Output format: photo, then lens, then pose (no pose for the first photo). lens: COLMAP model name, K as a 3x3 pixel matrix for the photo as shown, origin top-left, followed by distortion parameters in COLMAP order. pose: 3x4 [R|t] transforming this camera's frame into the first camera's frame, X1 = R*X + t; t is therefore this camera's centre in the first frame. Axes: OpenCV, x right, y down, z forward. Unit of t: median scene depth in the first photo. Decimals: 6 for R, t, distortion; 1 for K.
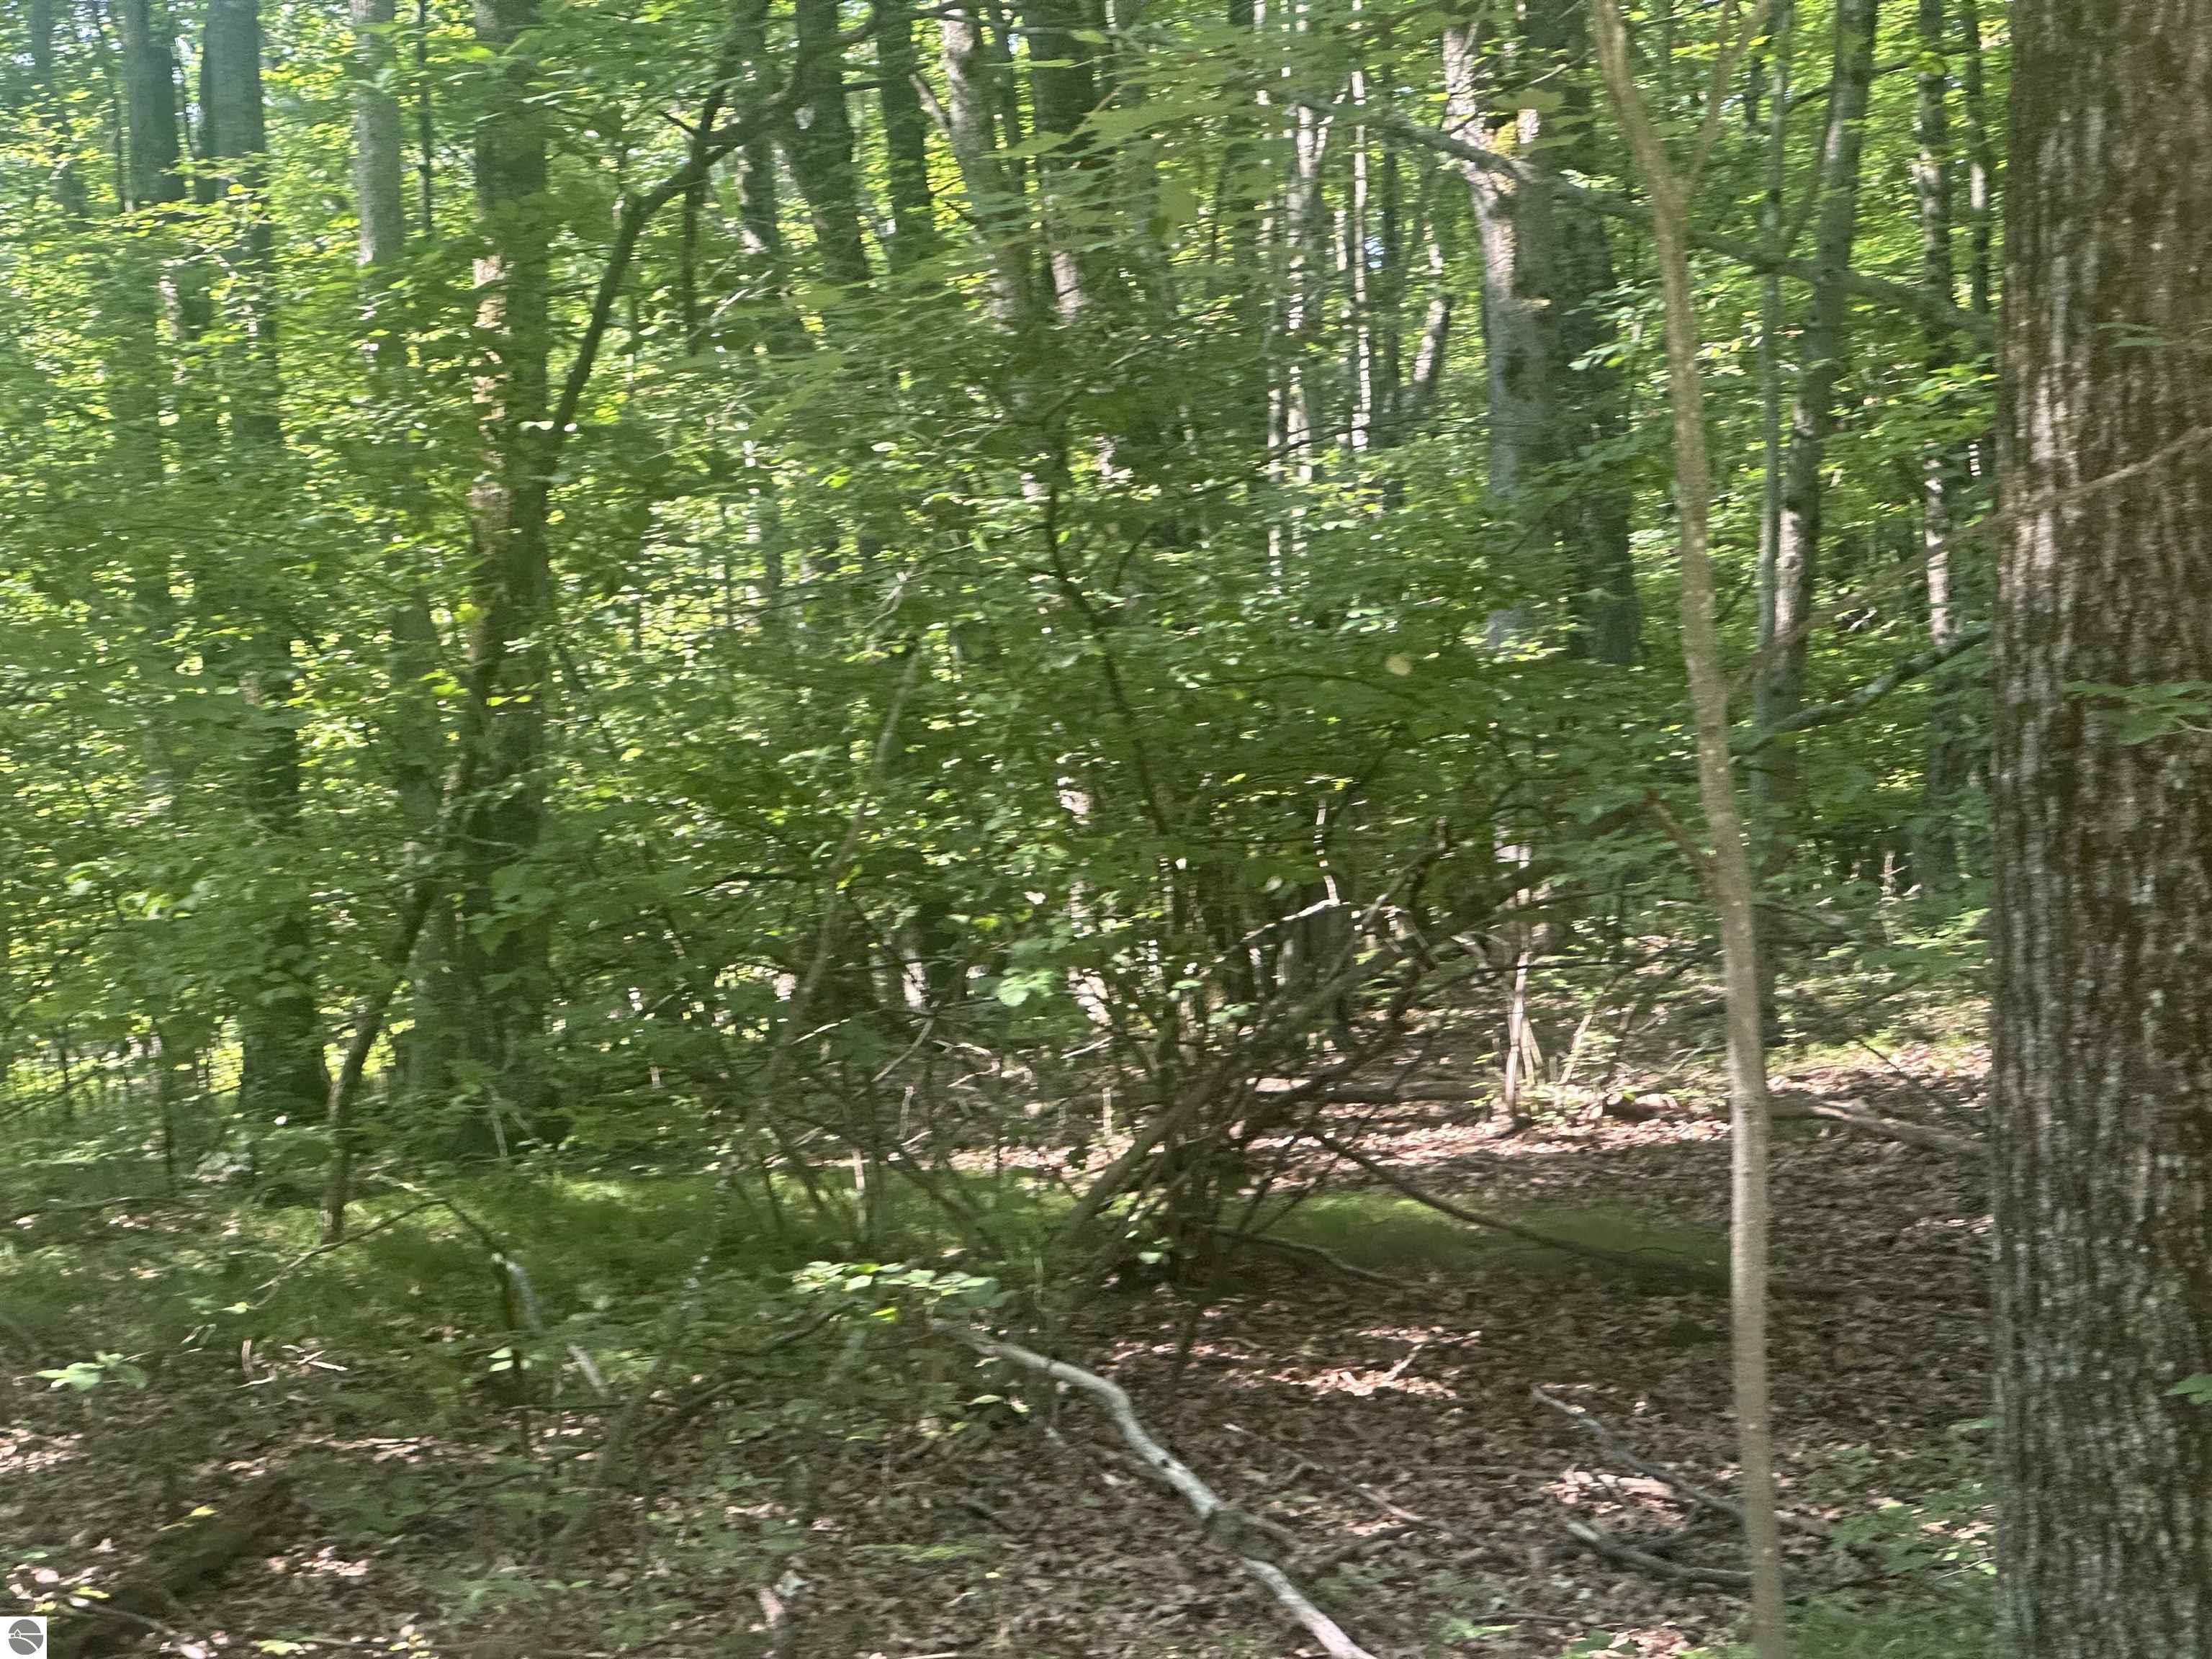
lens RADIAL K [[4953.4, 0, 1106.0], [0, 4953.4, 829.5], [0, 0, 1]] dist [0.006478, 0.015938]
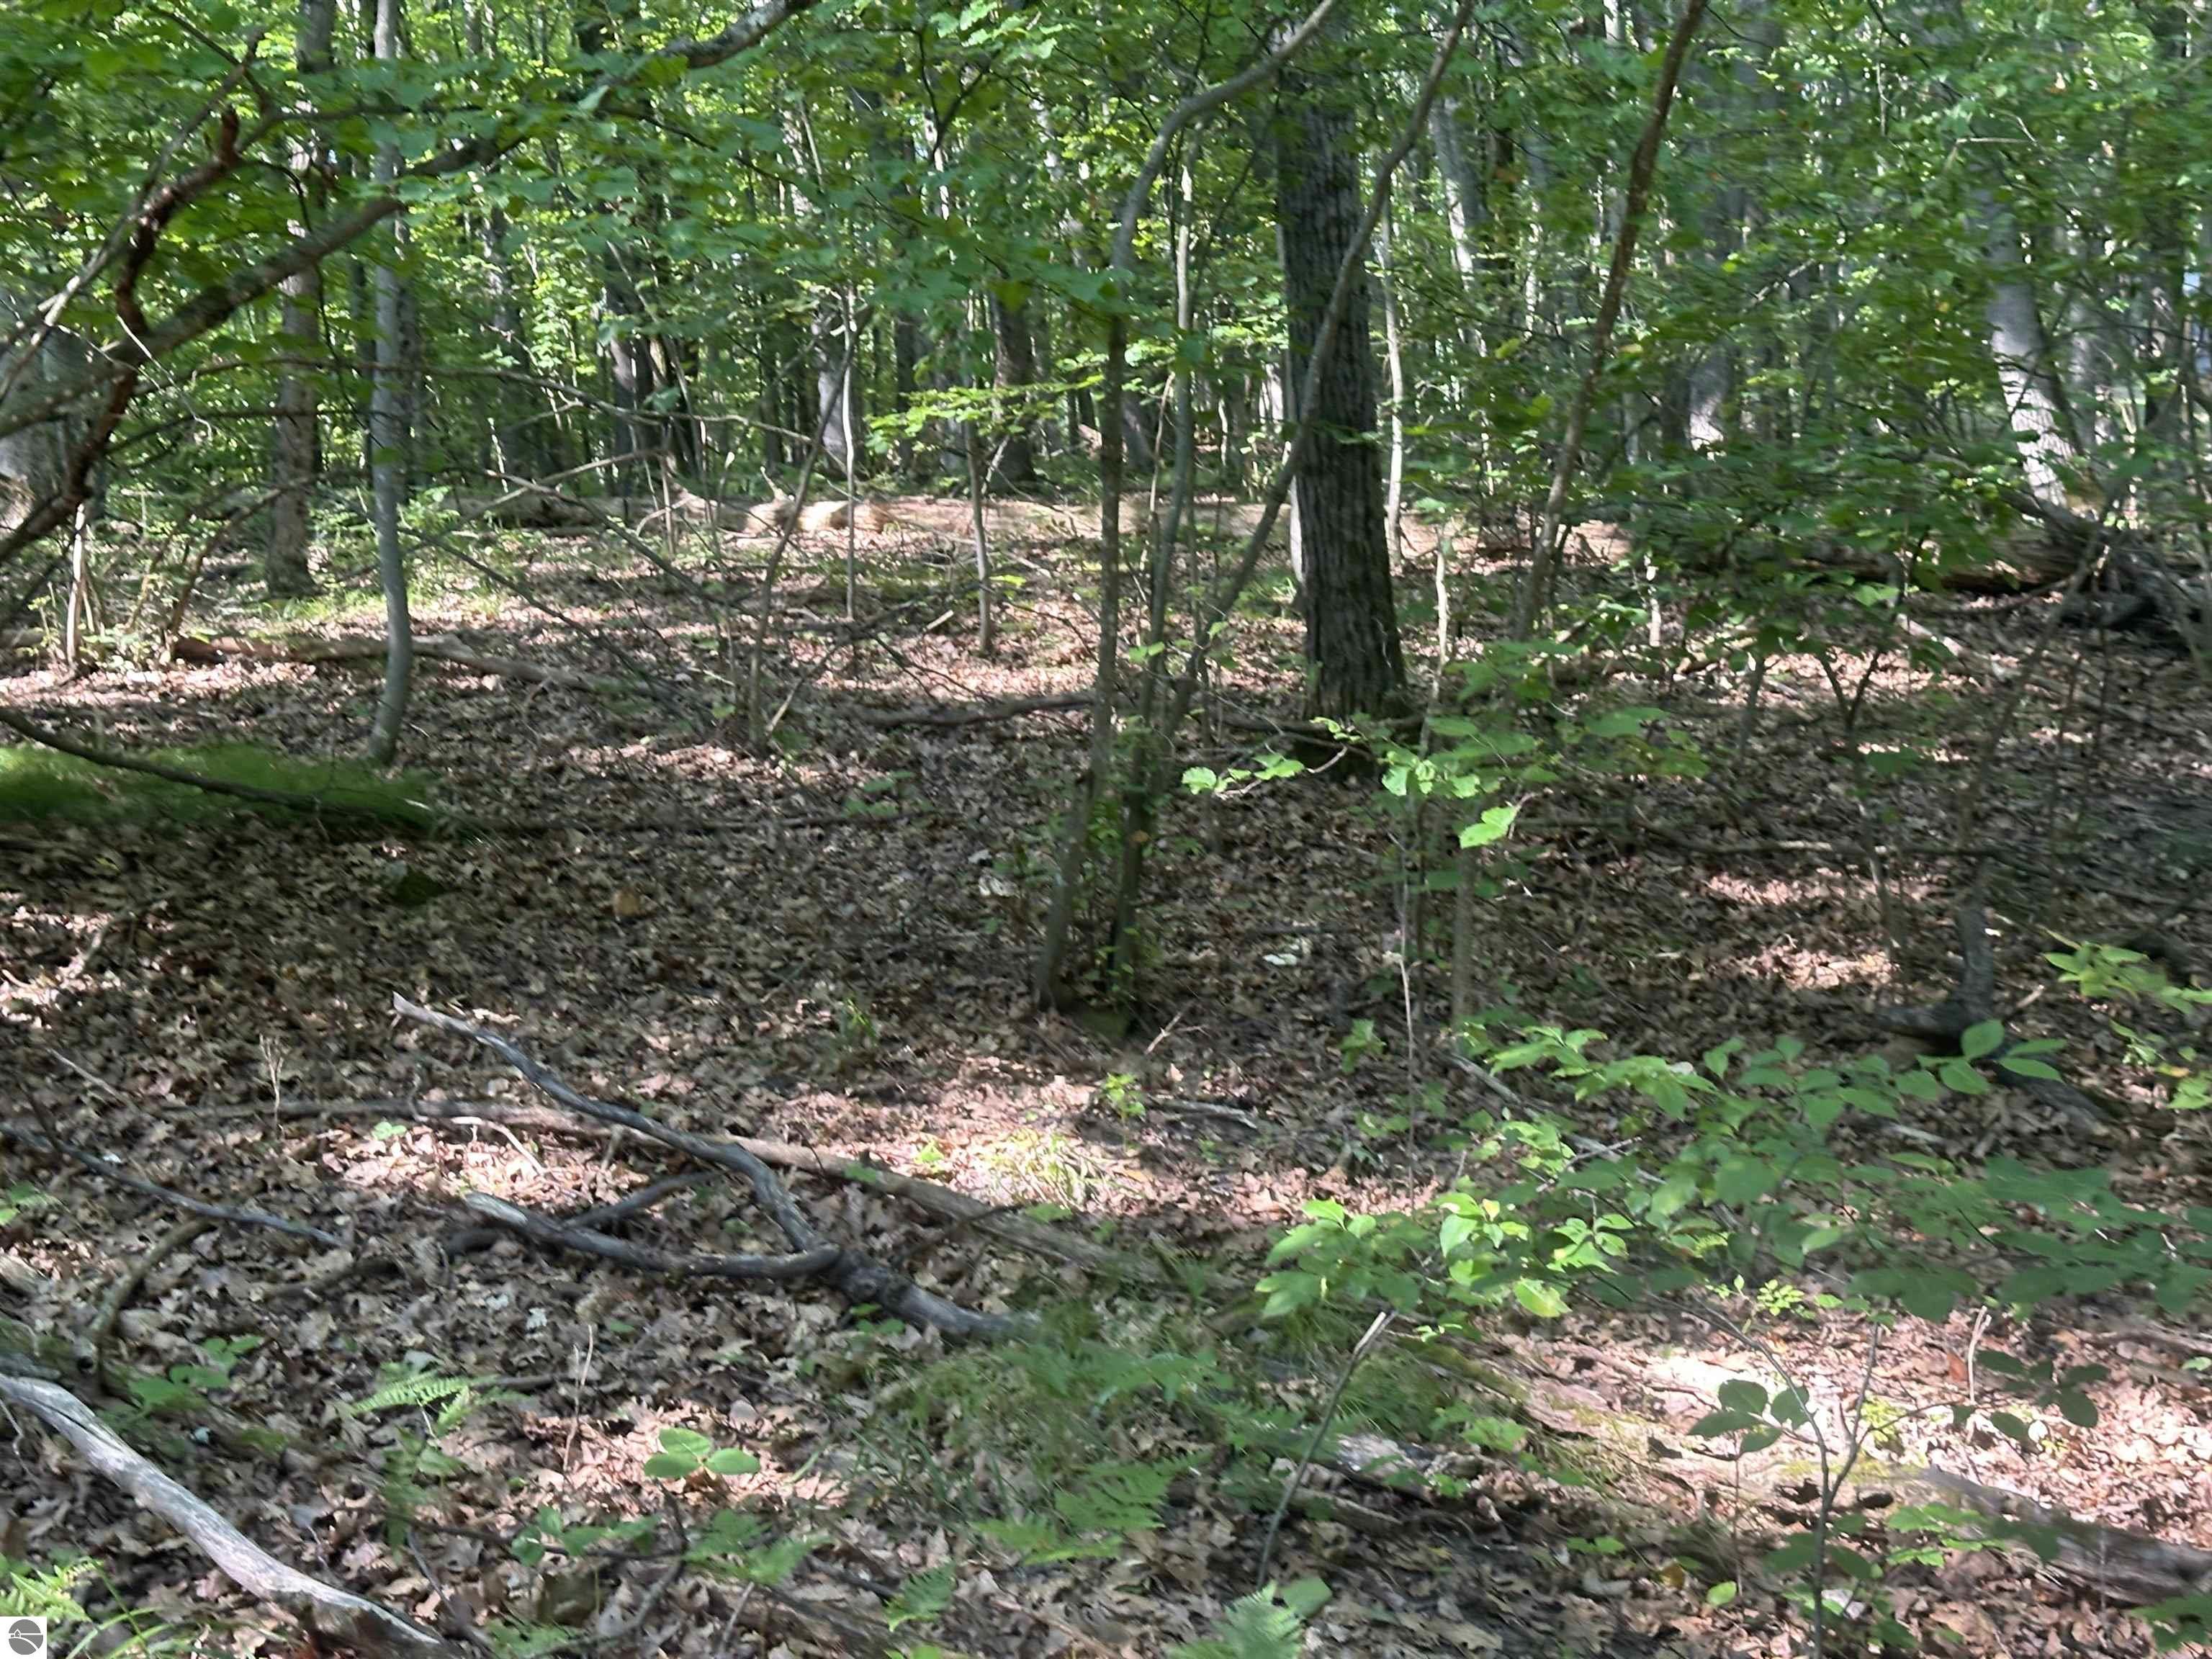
lens RADIAL K [[3078.7, 0, 1106.0], [0, 3078.7, 829.5], [0, 0, 1]] dist [0.148159, -0.035423]
pose [[0.896069, -0.053304, 0.440702, -0.007088], [0.009690, 0.994877, 0.100629, 0.031146], [-0.443808, -0.085900, 0.891995, 0.372822]]
